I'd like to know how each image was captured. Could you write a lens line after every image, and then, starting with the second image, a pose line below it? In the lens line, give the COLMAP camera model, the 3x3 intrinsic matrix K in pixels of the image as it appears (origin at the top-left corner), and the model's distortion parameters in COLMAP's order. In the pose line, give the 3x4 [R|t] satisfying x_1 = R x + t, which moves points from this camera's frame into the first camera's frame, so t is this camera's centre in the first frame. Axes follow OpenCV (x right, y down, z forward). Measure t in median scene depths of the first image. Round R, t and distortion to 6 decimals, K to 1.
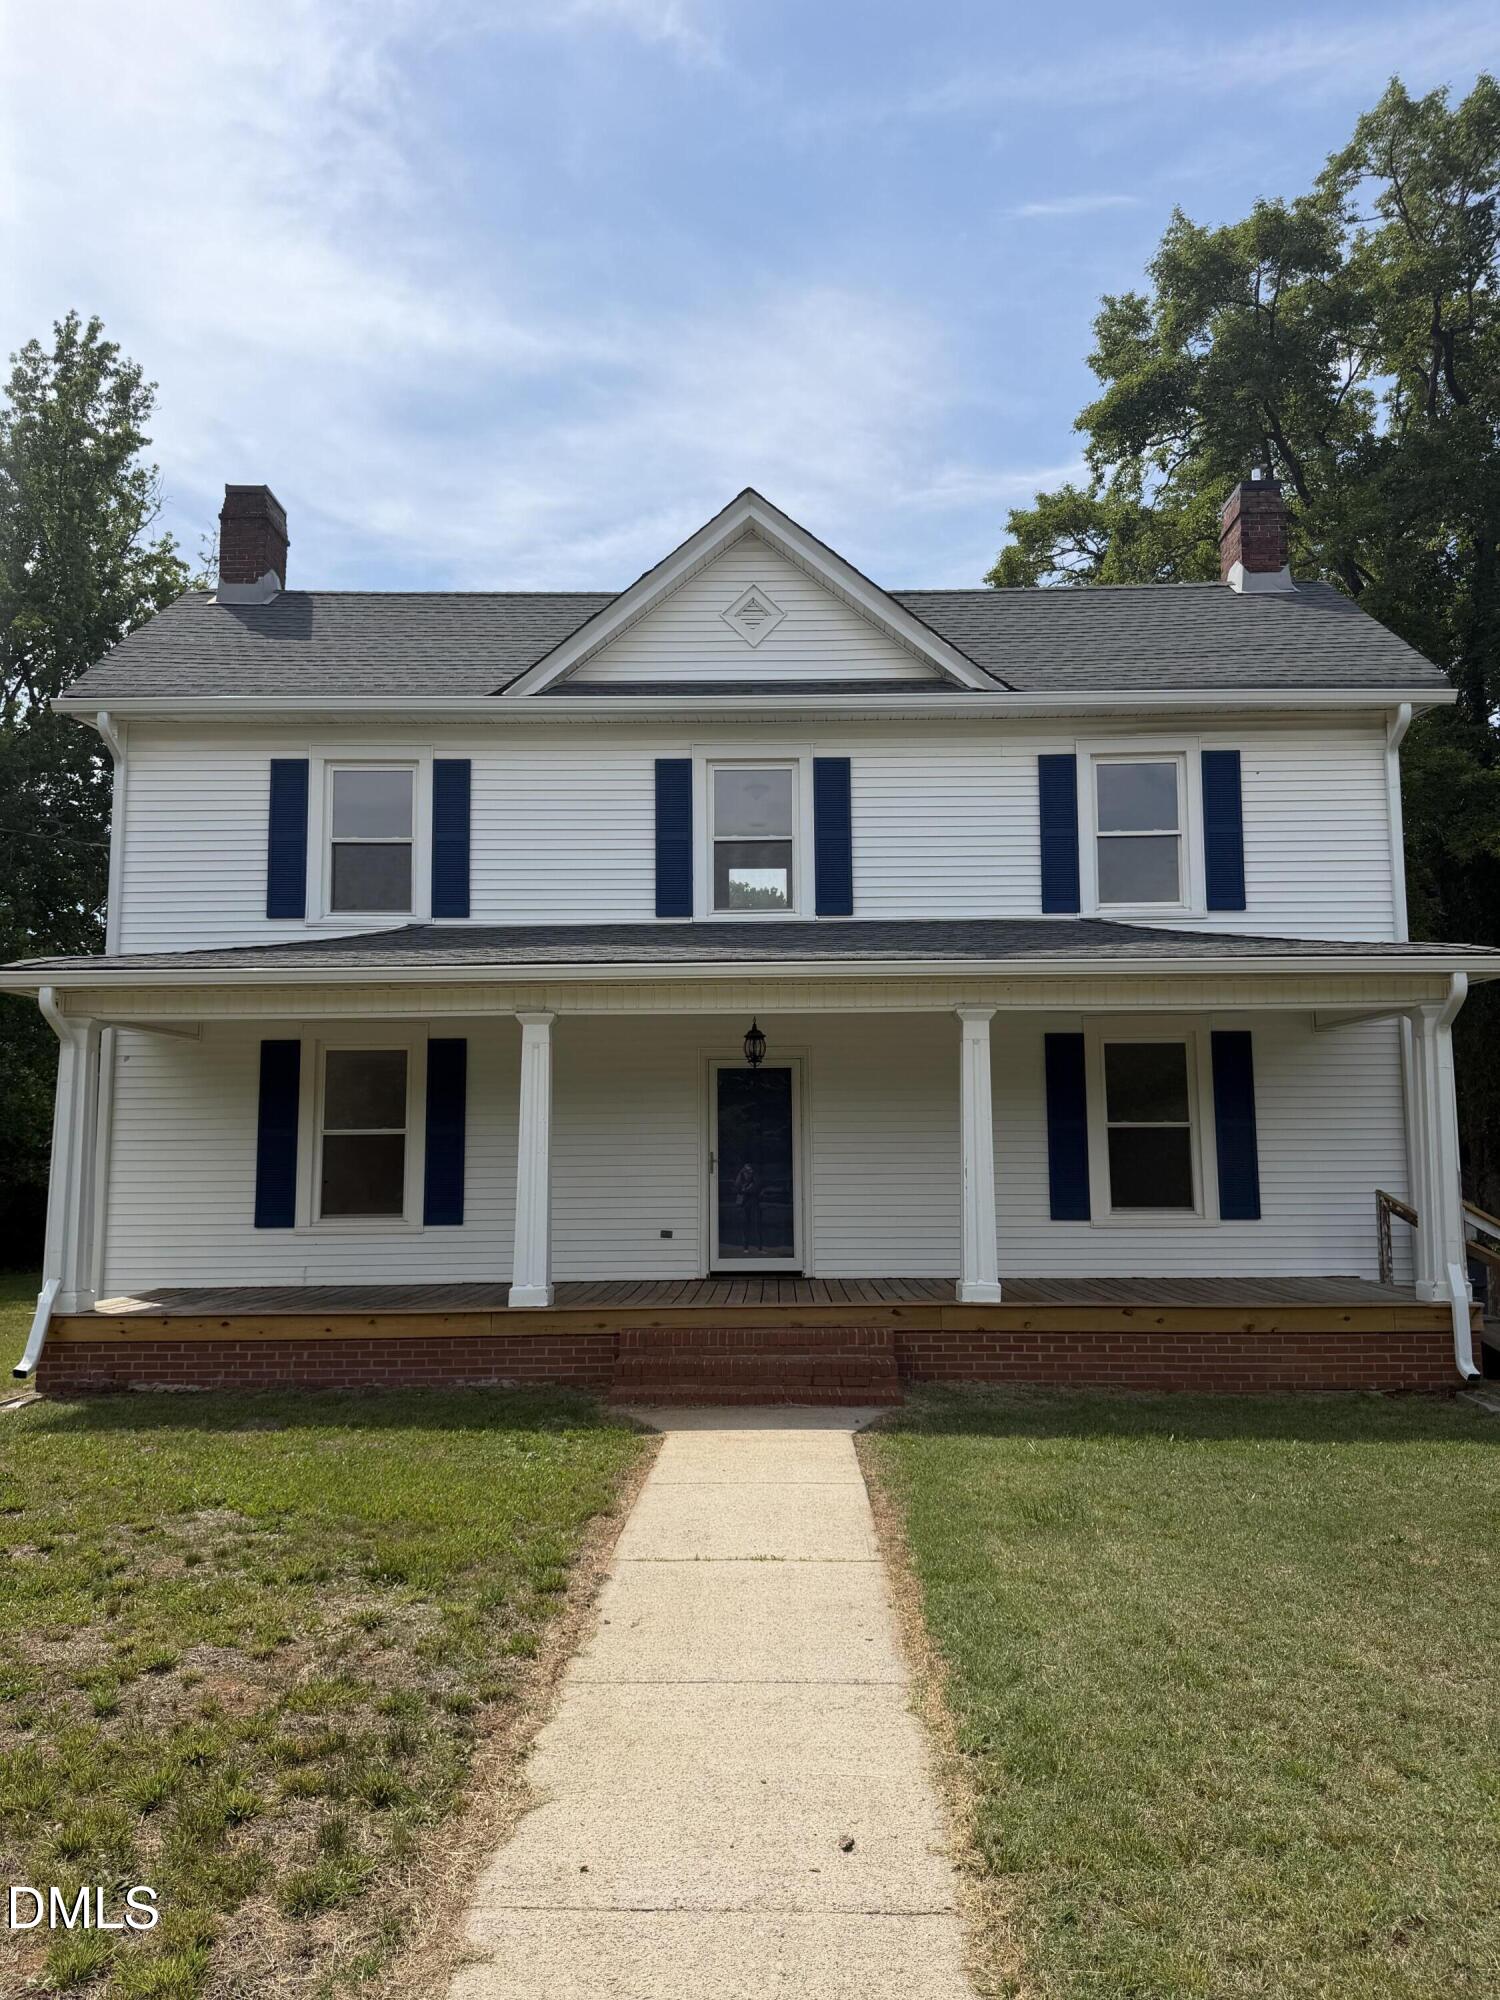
lens RADIAL K [[1406.6, 0, 744.8], [0, 1406.6, 1001.4], [0, 0, 1]] dist [0.060330, -0.072676]
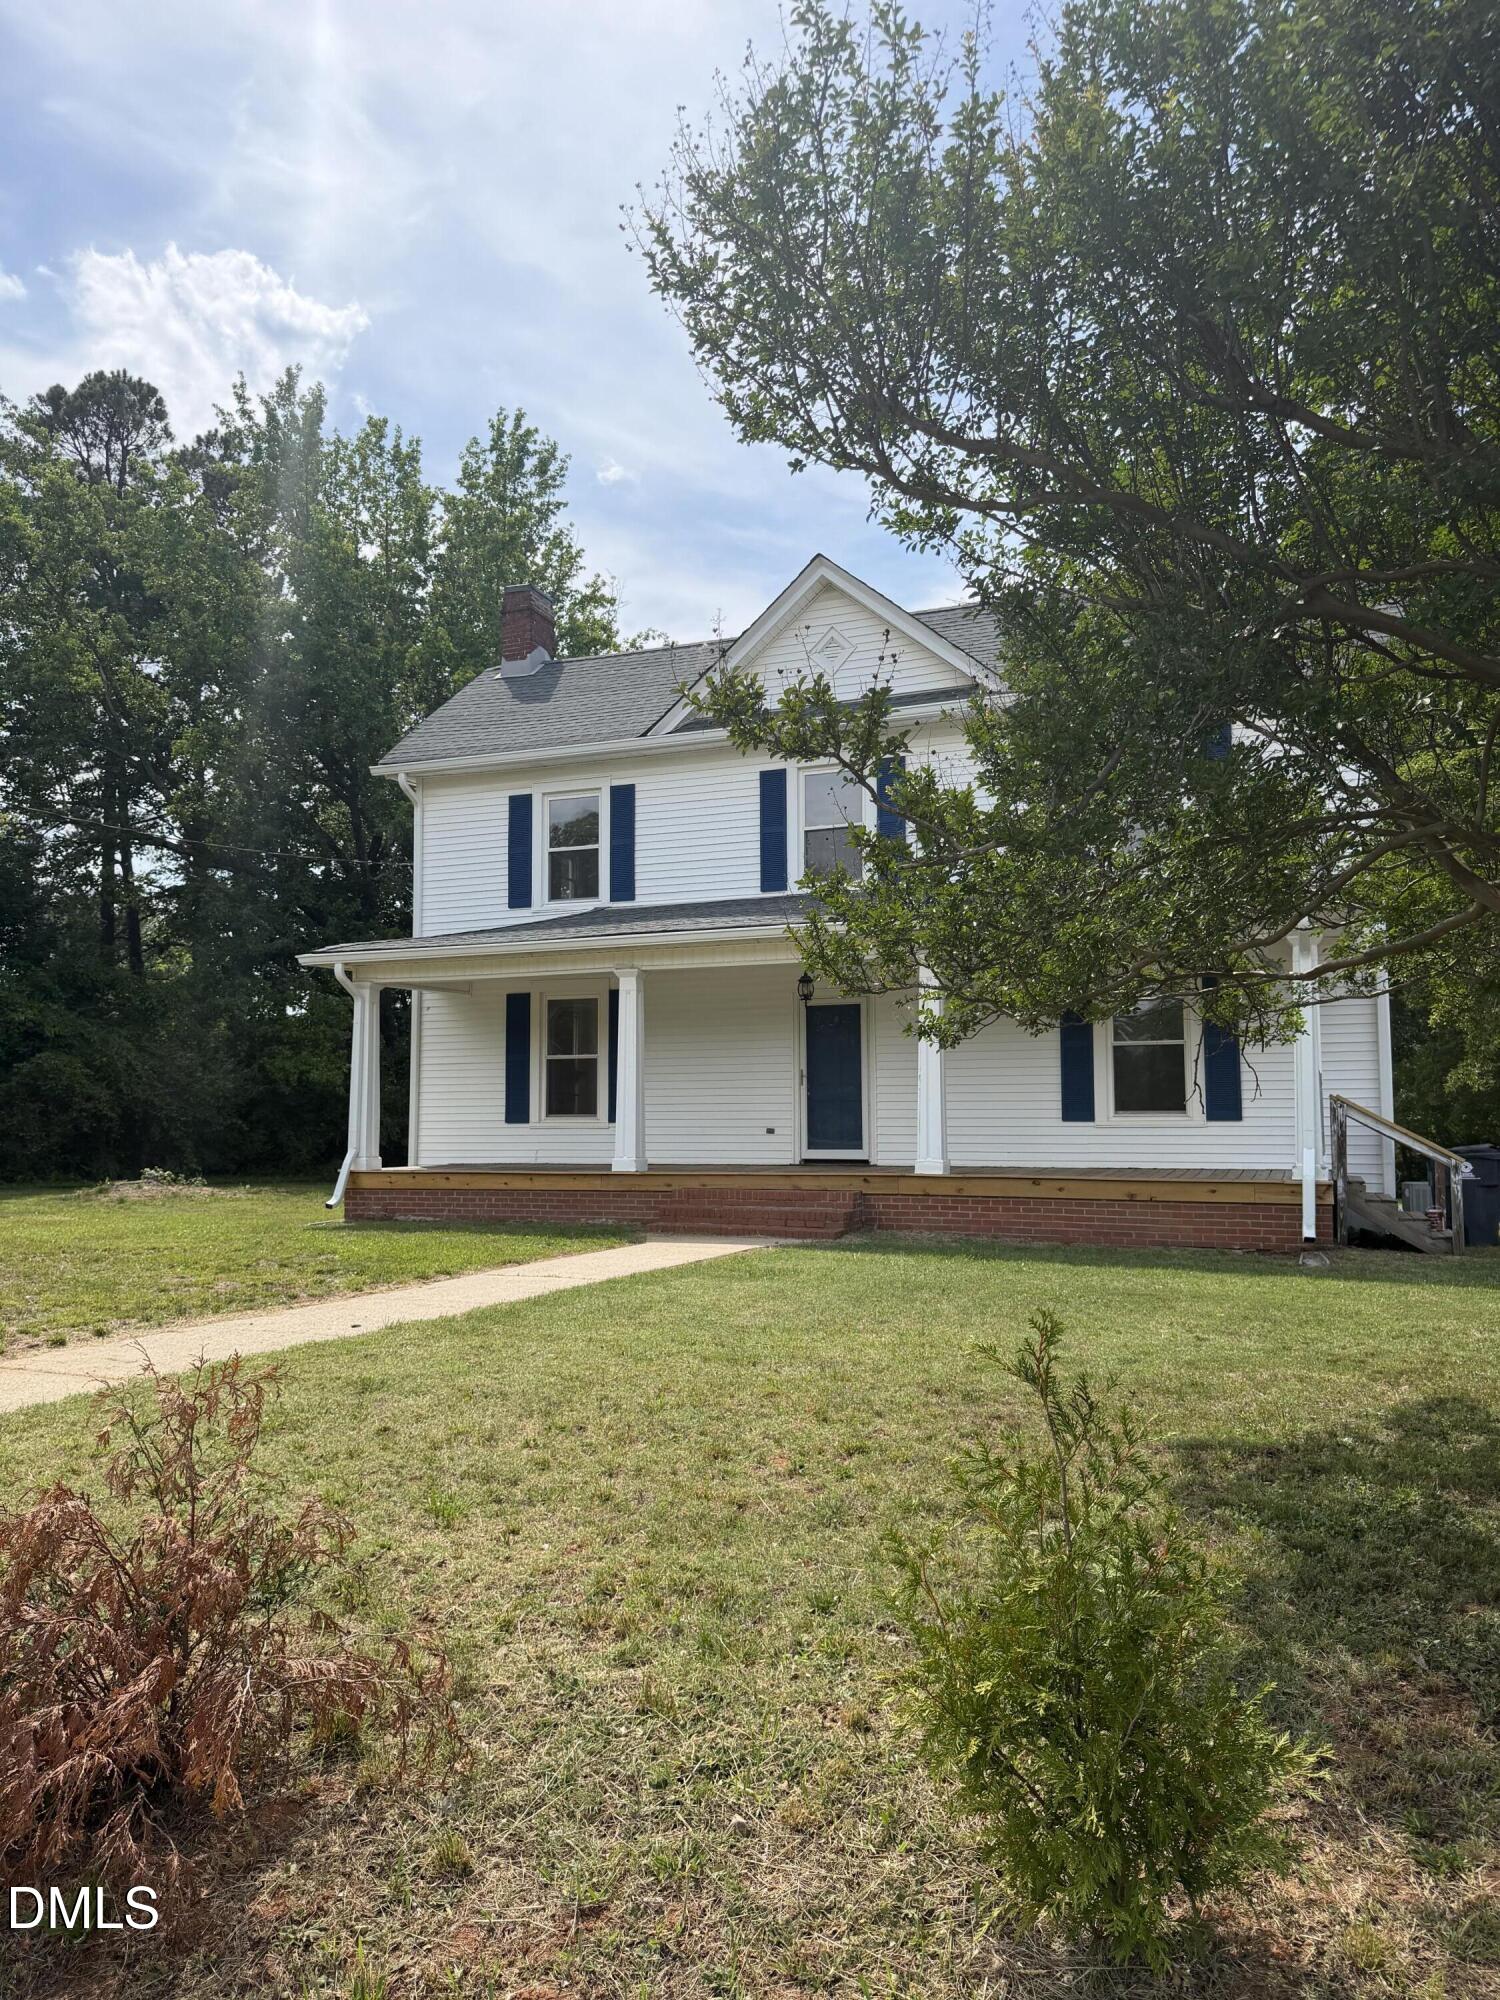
lens RADIAL K [[1406.6, 0, 753.1], [0, 1406.6, 1009.4], [0, 0, 1]] dist [0.060330, -0.072676]
pose [[0.934579, -0.024098, -0.354940, 0.393301], [0.038799, 0.998656, 0.034360, 0.003968], [0.353635, -0.045884, 0.934258, -0.240752]]
